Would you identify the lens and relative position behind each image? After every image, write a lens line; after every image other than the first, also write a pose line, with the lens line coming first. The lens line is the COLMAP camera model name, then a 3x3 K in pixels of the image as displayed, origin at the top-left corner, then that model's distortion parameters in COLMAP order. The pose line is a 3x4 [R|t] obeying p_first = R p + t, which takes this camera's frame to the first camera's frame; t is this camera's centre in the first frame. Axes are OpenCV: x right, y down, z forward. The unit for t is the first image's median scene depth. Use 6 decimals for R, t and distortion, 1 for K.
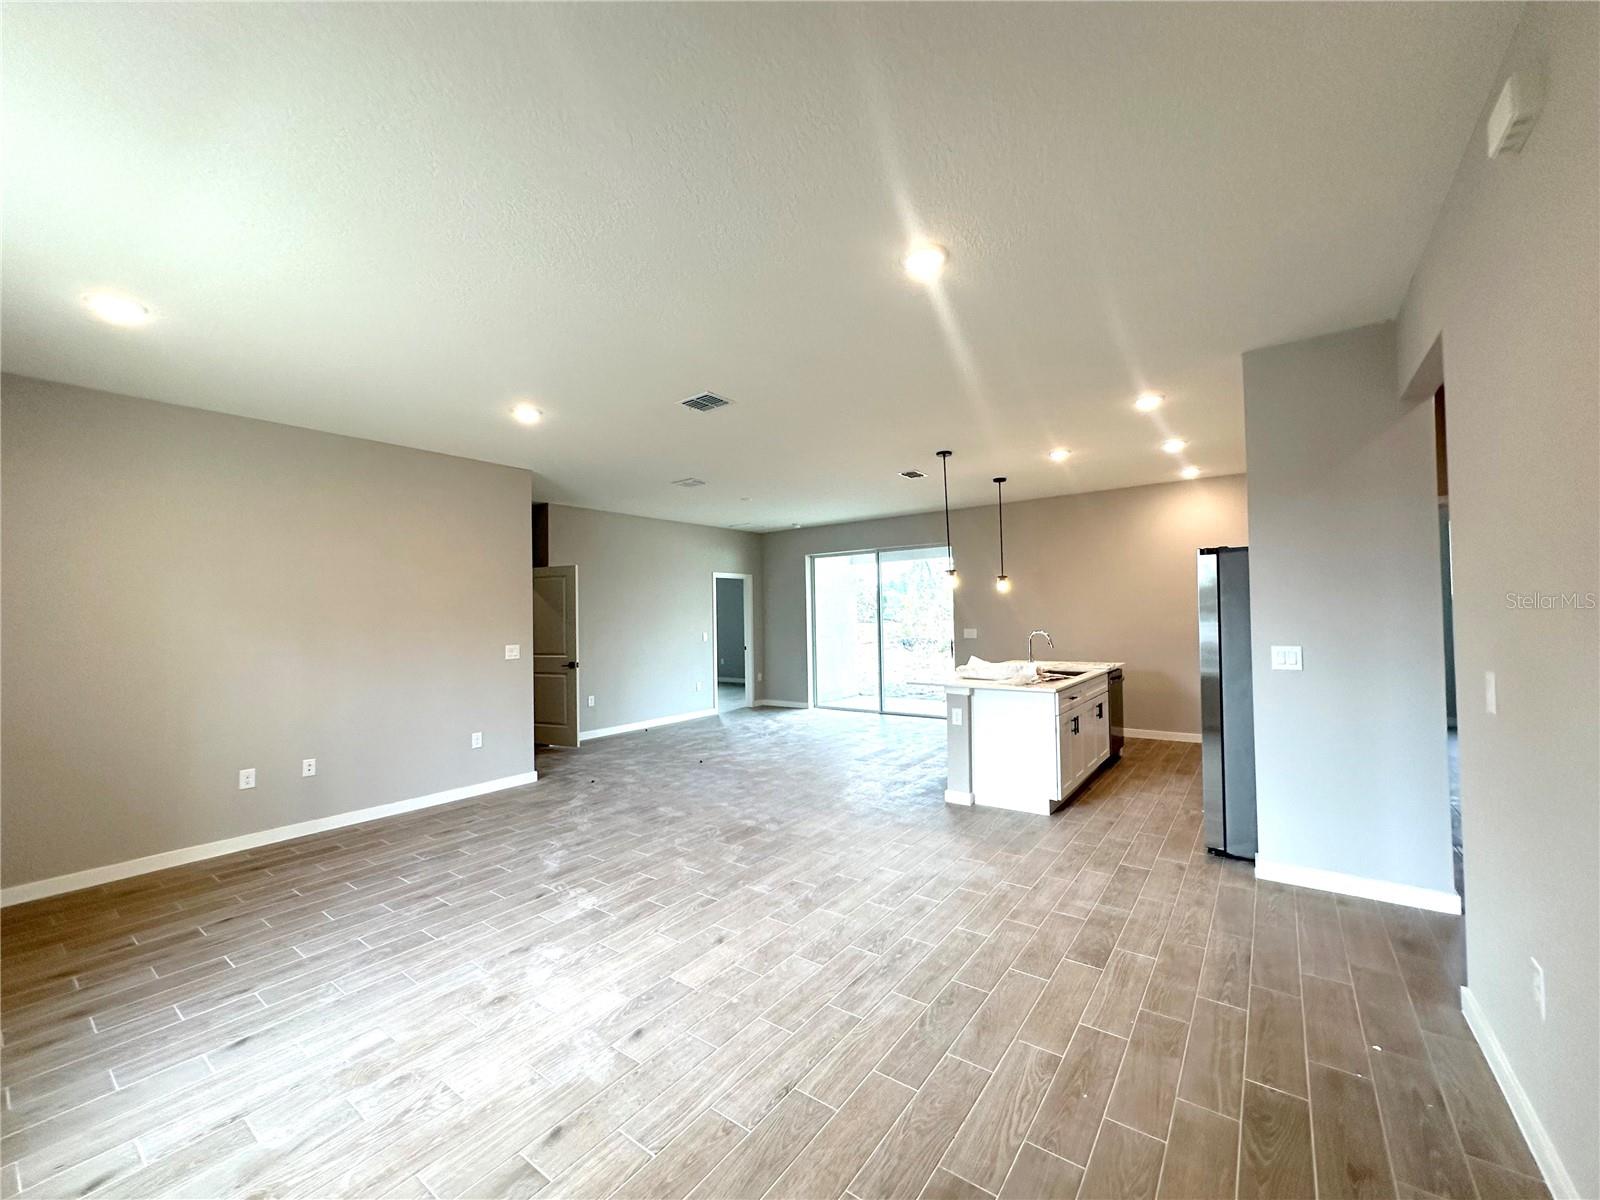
lens RADIAL K [[636.7, 0, 800.0], [0, 636.7, 600.0], [0, 0, 1]] dist [-0.001554, 0.000614]
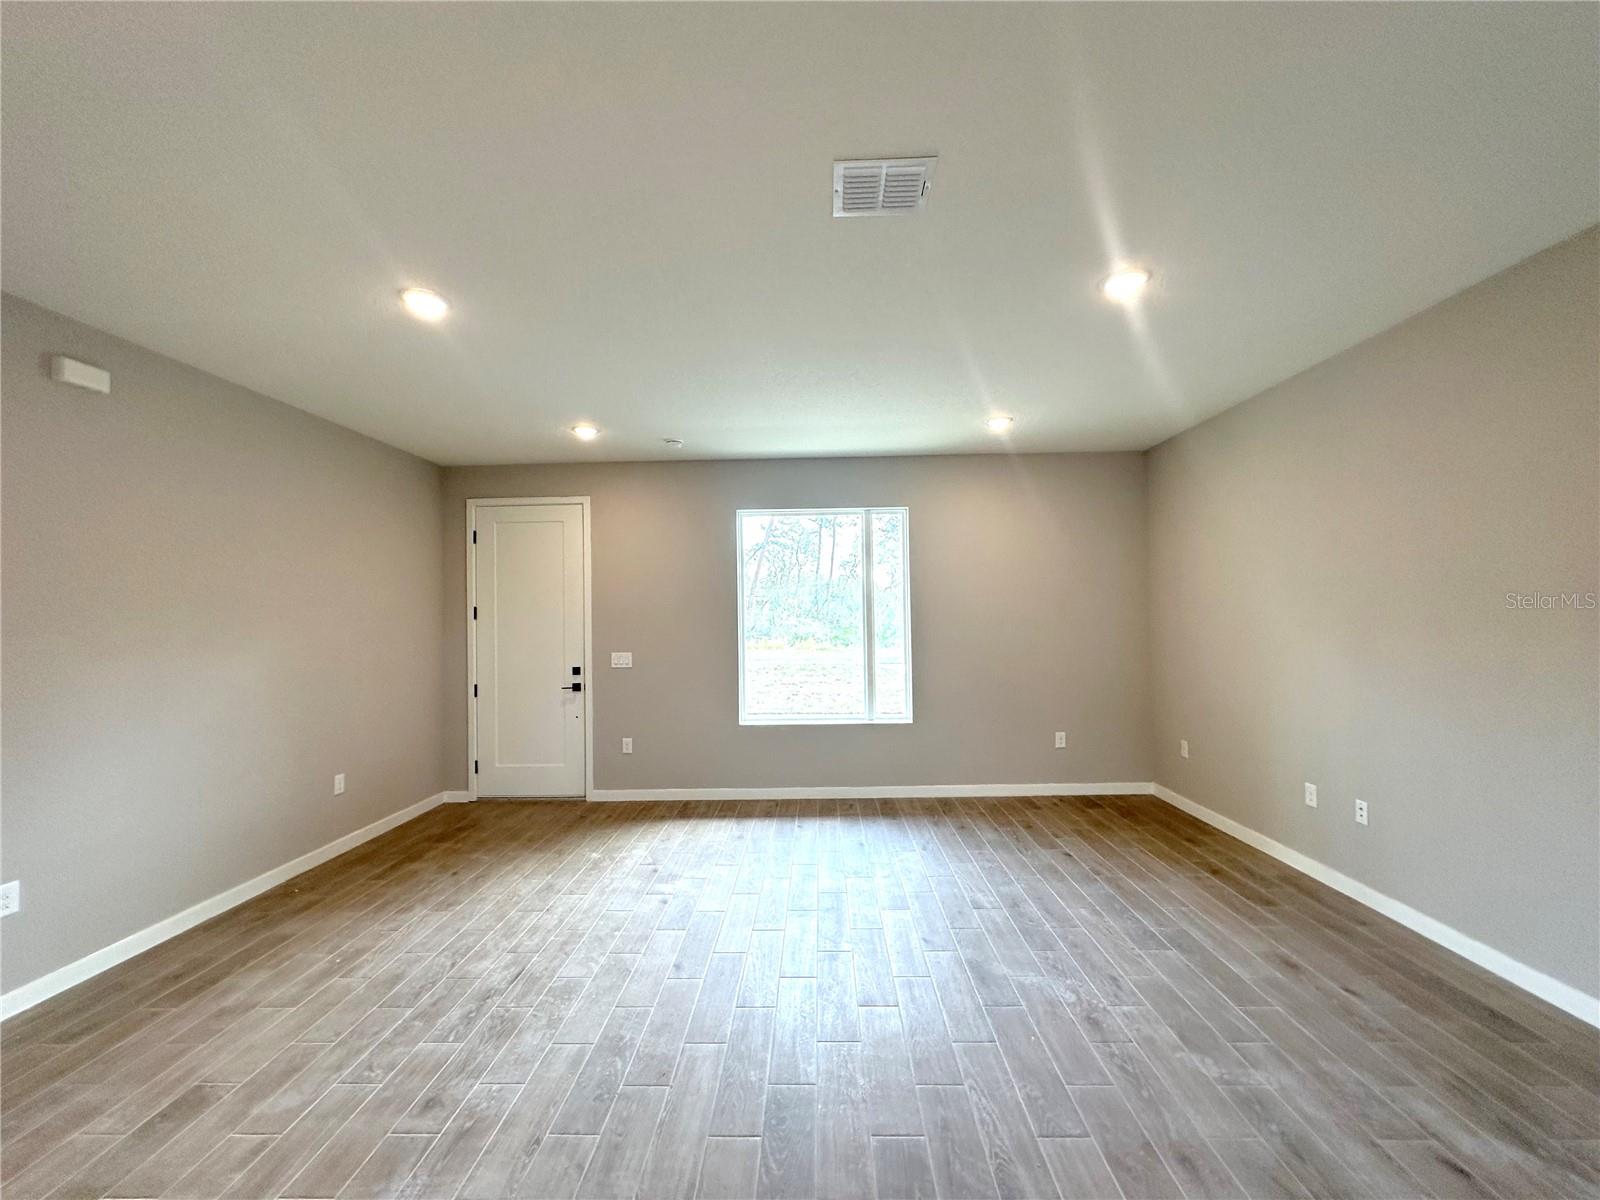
lens RADIAL K [[636.7, 0, 800.0], [0, 636.7, 600.0], [0, 0, 1]] dist [-0.001554, 0.000614]
pose [[-0.817001, 0.018943, -0.576325, 0.217985], [0.048149, 0.998211, -0.035445, 0.018099], [0.574622, -0.056708, -0.816452, 1.562197]]
